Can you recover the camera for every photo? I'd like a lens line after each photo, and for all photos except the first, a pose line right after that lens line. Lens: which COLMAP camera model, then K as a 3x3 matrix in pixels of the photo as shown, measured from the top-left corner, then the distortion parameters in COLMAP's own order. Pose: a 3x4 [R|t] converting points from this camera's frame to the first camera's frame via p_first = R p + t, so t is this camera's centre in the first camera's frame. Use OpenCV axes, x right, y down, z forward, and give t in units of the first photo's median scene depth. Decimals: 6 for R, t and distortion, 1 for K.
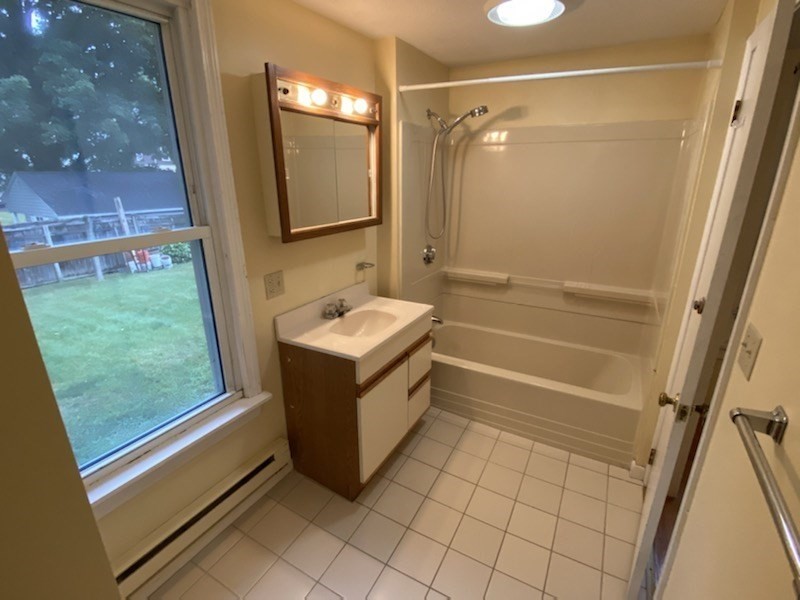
lens RADIAL K [[402.1, 0, 399.5], [0, 402.1, 302.3], [0, 0, 1]] dist [0.025477, -0.000277]
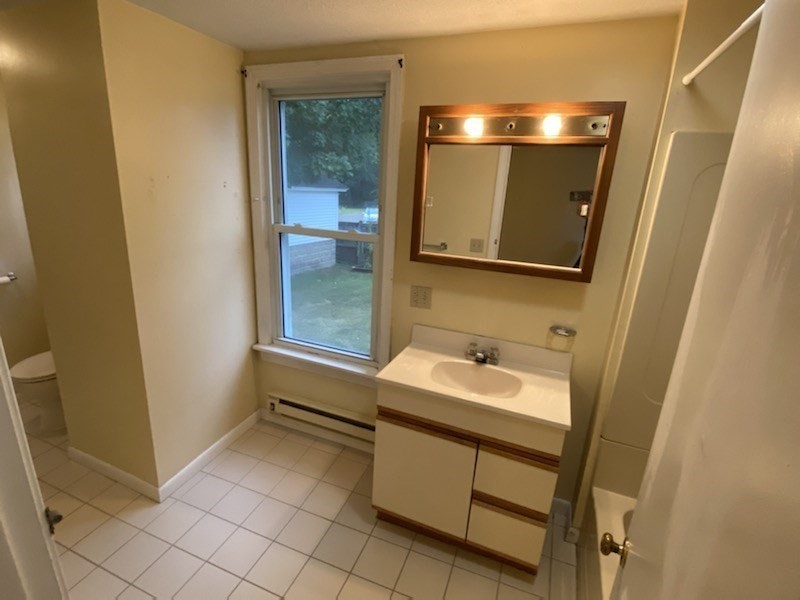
lens RADIAL K [[402.1, 0, 396.8], [0, 402.1, 298.9], [0, 0, 1]] dist [0.025477, -0.000277]
pose [[0.124101, 0.291328, -0.948539, 0.712614], [-0.355243, 0.905612, 0.231666, -0.263364], [0.926499, 0.308212, 0.215879, 0.672727]]
